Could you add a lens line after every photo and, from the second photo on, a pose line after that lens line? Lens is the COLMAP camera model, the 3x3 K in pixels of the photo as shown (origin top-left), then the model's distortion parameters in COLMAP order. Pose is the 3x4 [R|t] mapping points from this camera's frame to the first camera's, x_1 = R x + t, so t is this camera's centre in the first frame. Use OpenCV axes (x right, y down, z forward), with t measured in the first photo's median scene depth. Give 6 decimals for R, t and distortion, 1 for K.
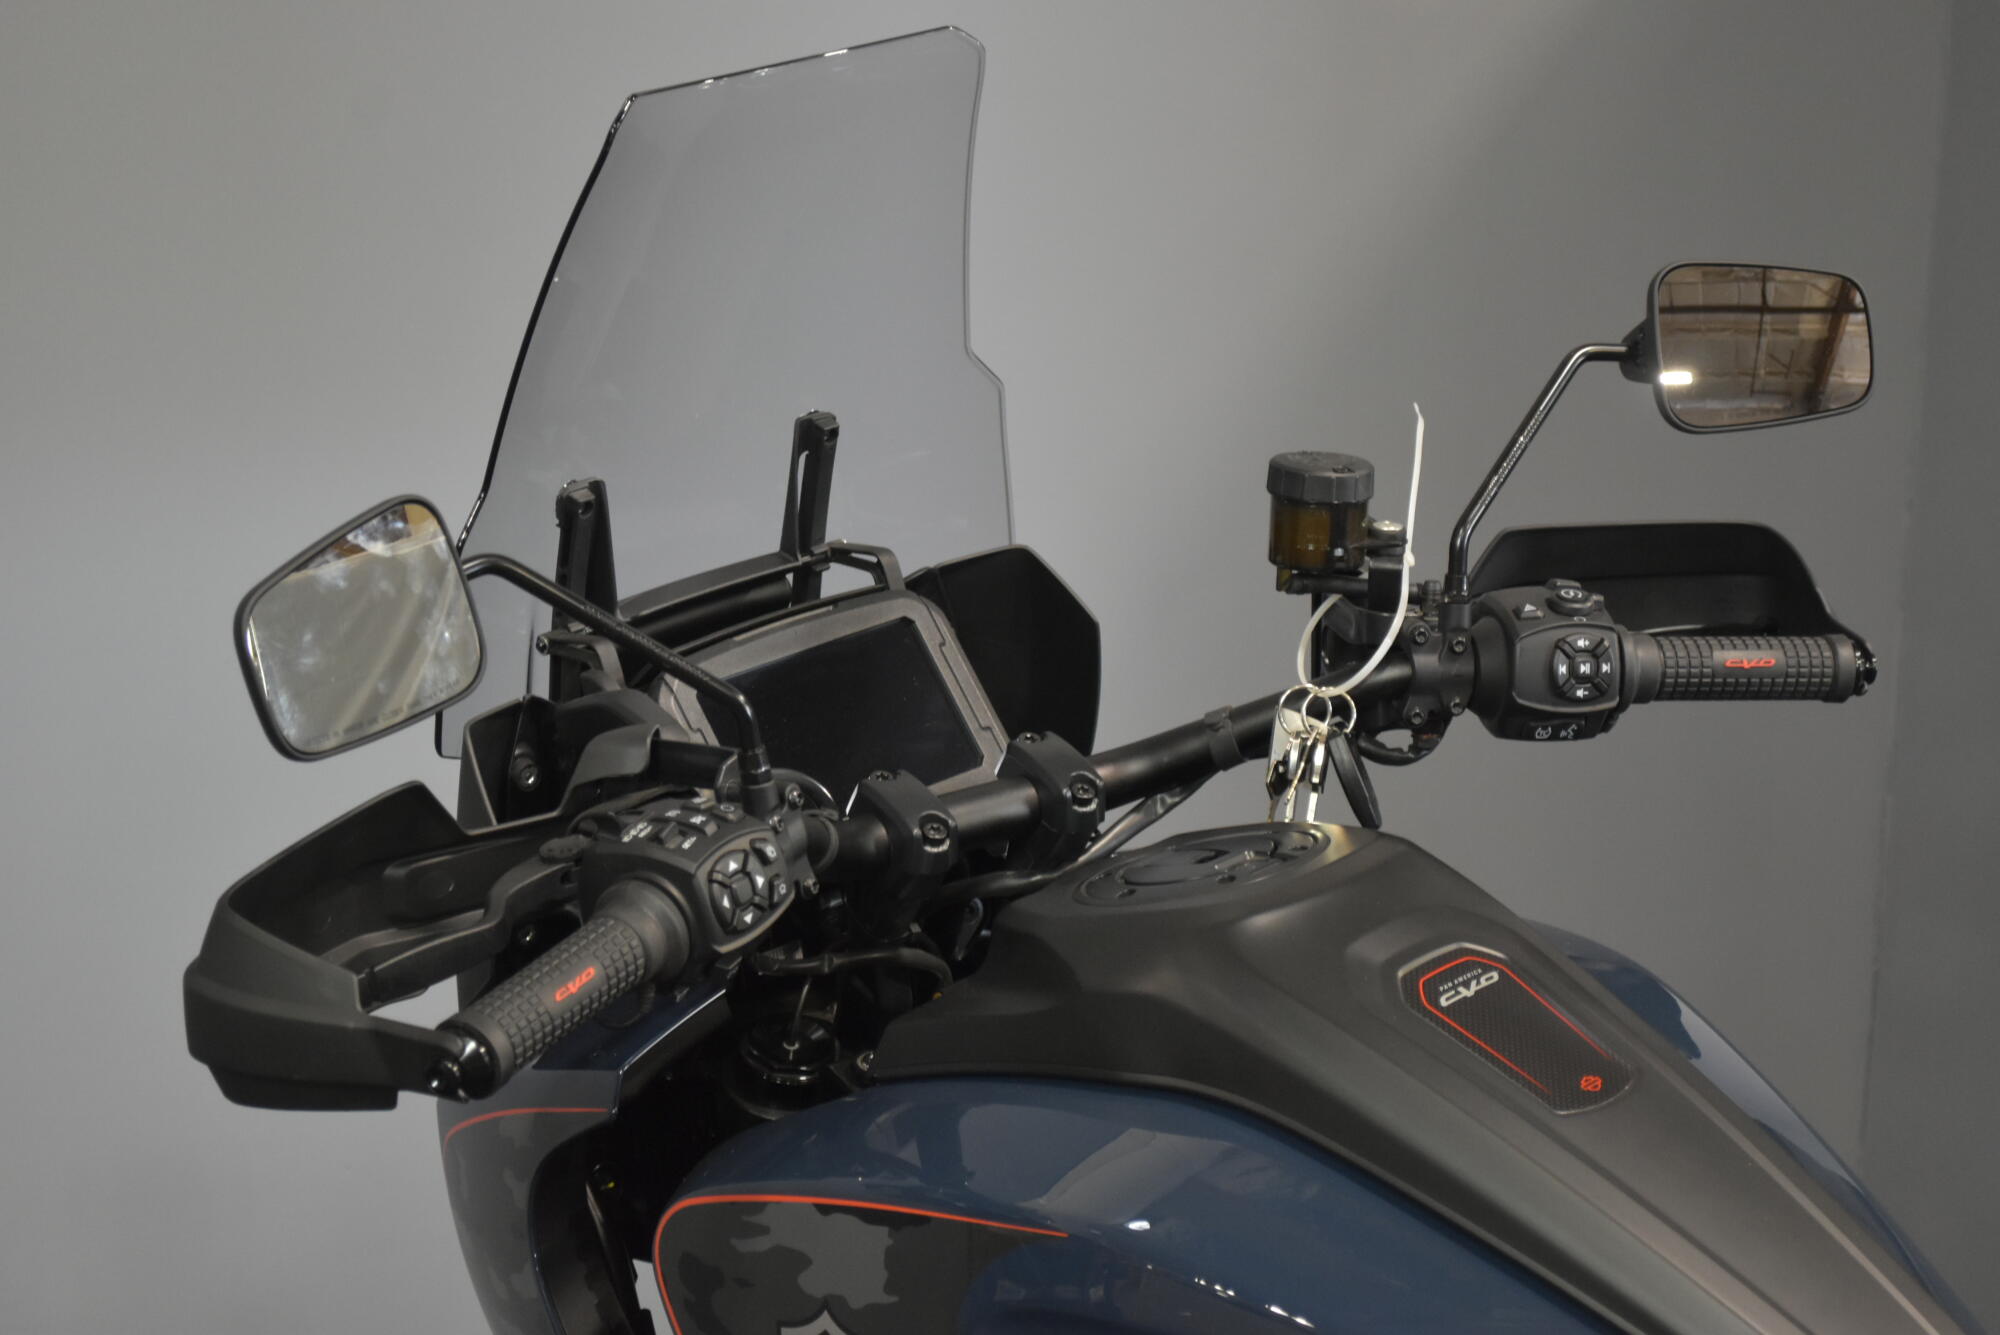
lens RADIAL K [[3884.9, 0, 1000.0], [0, 3884.9, 663.1], [0, 0, 1]] dist [0.020954, 0.000000]
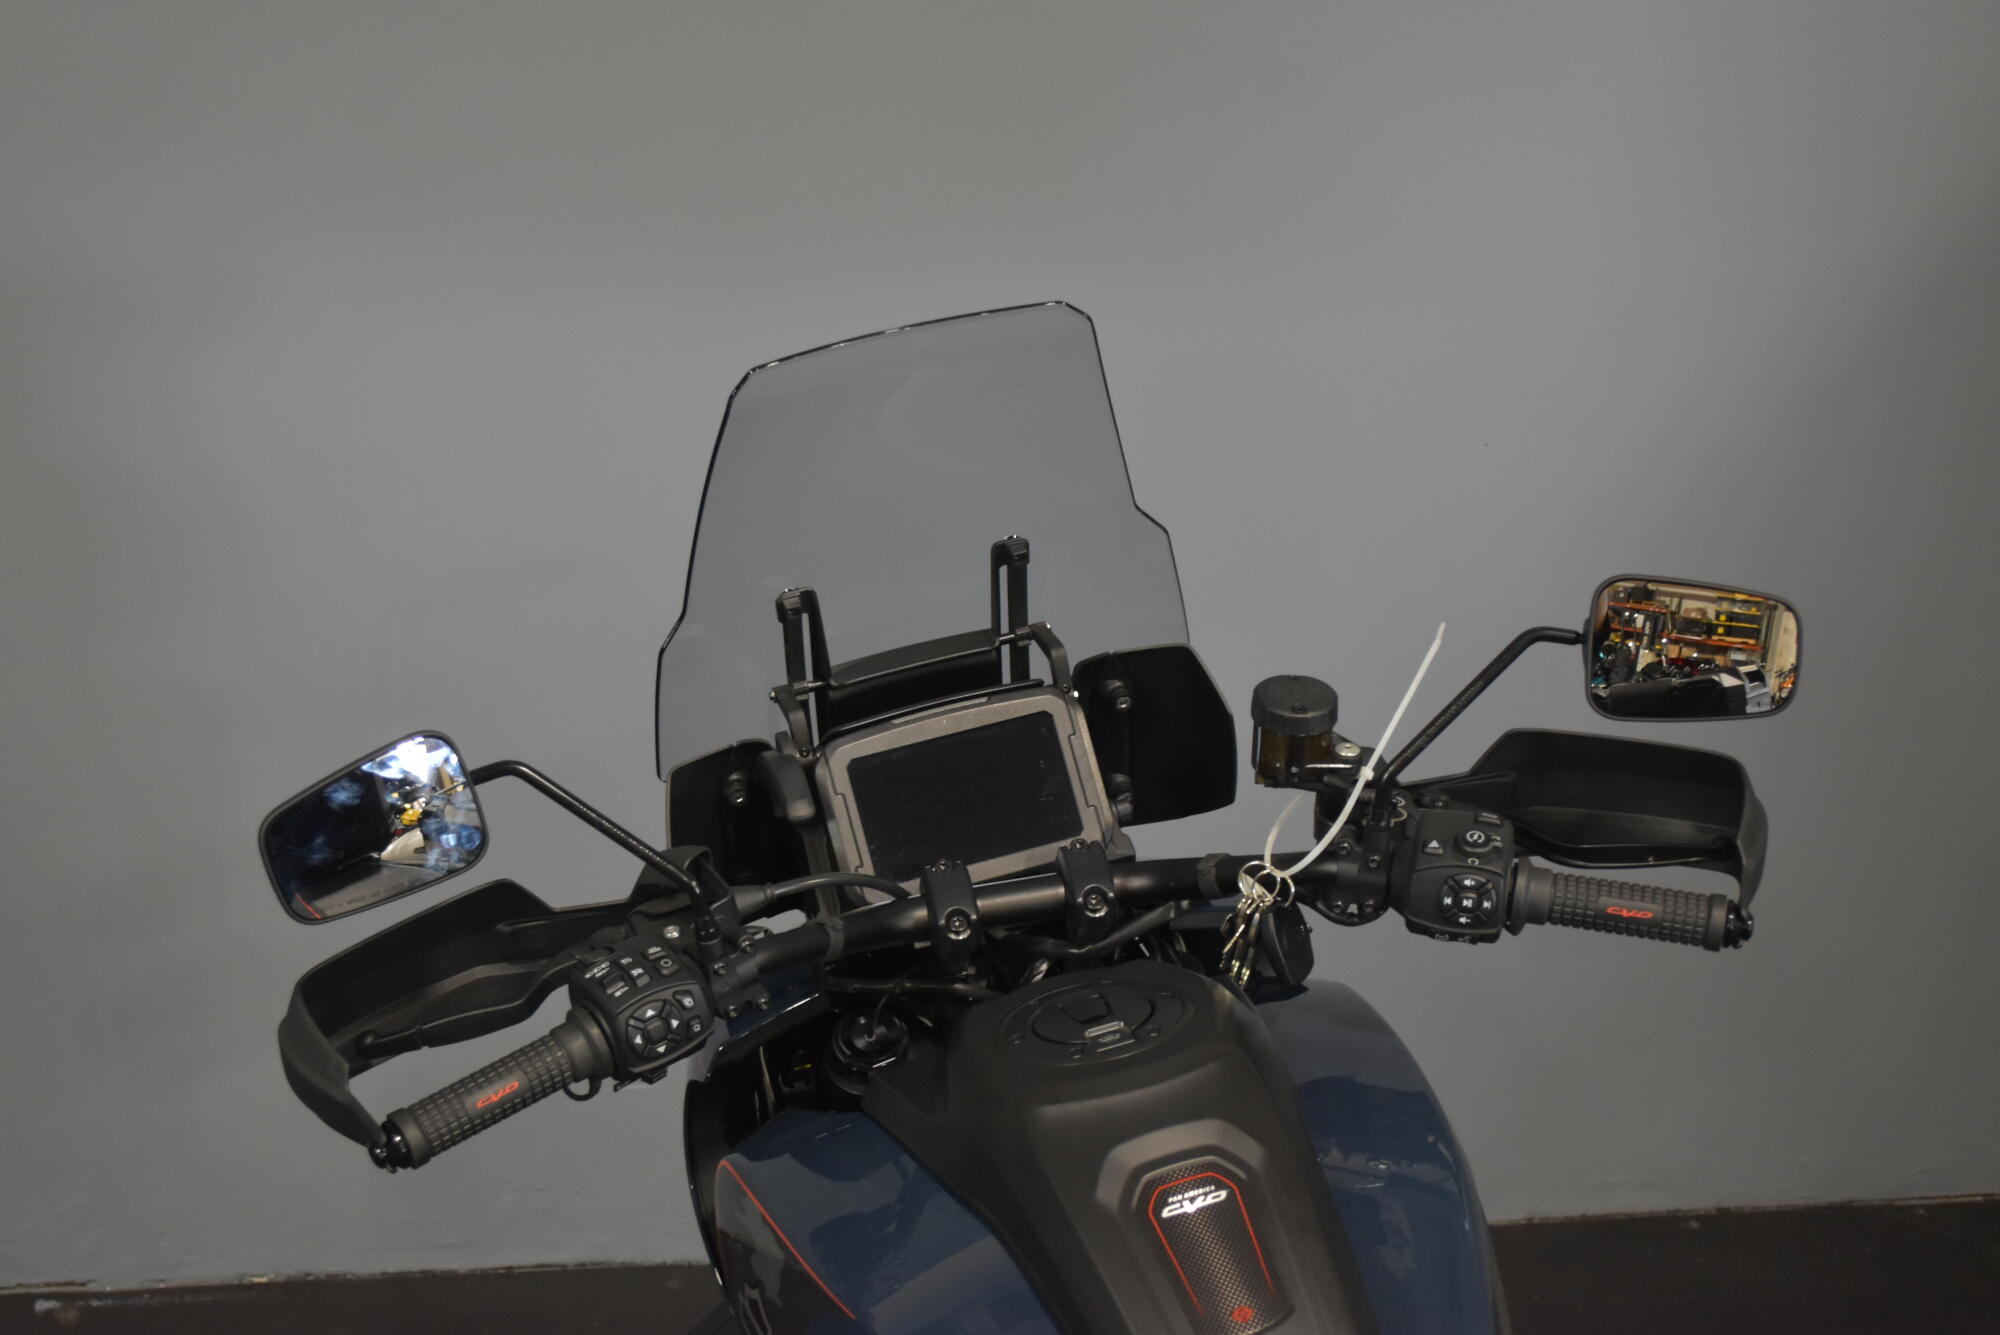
lens RADIAL K [[2847.2, 0, 1004.4], [0, 2847.2, 655.5], [0, 0, 1]] dist [-0.054573, 0.000000]
pose [[0.905070, 0.183983, -0.383403, 0.389012], [-0.092293, 0.965061, 0.245234, -0.313521], [0.415126, -0.186568, 0.890428, 0.175423]]
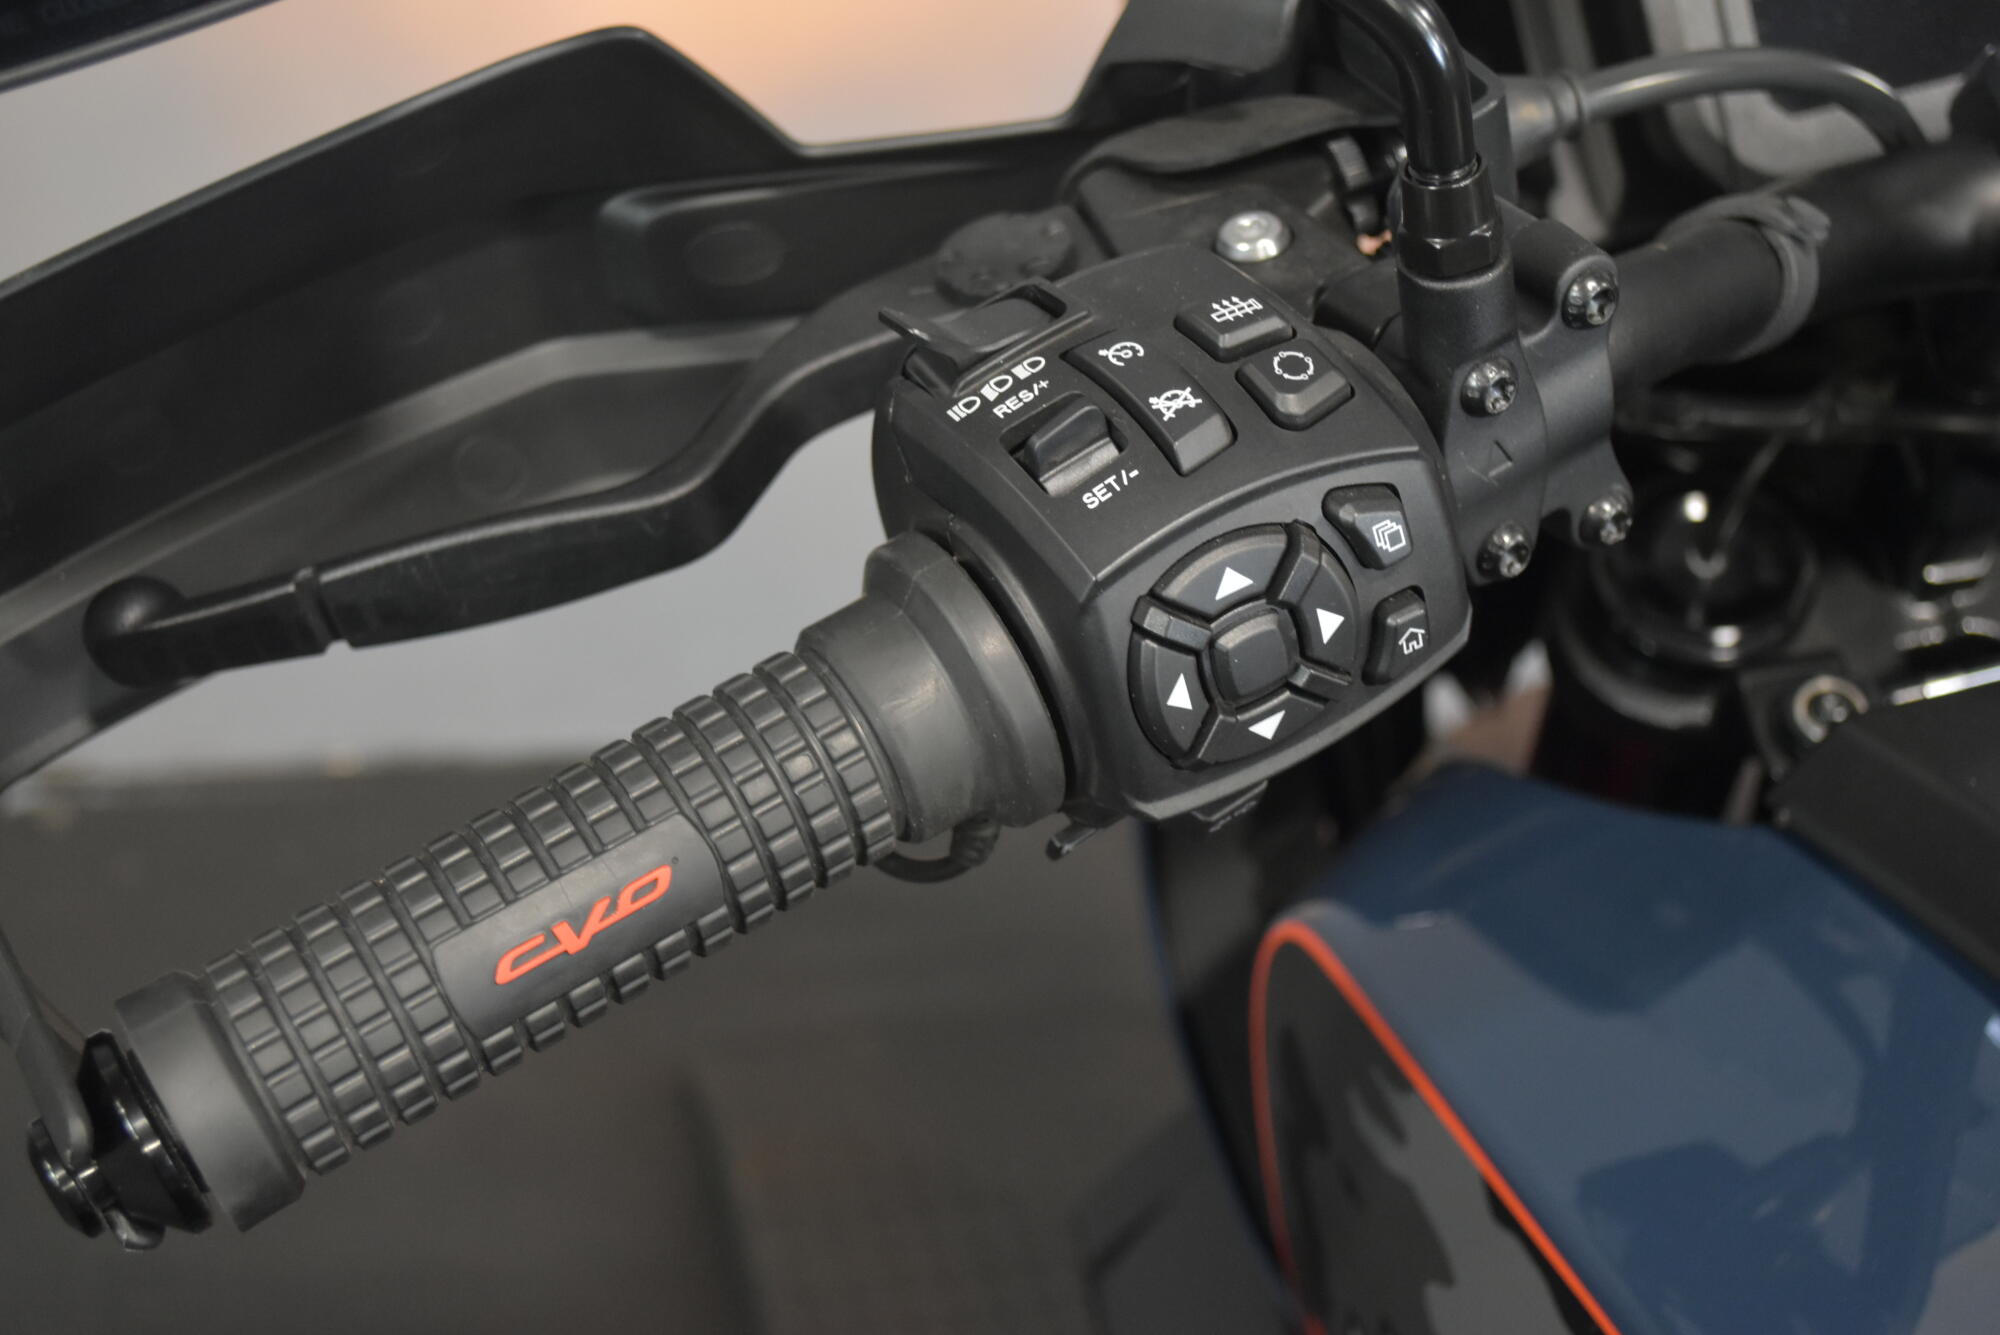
lens RADIAL K [[2722.7, 0, 998.8], [0, 2722.7, 670.5], [0, 0, 1]] dist [-0.023182, 0.000000]
pose [[0.872558, 0.301826, -0.384115, 0.002470], [-0.090138, 0.872271, 0.480644, -0.045205], [0.480123, -0.384766, 0.788313, 0.778936]]
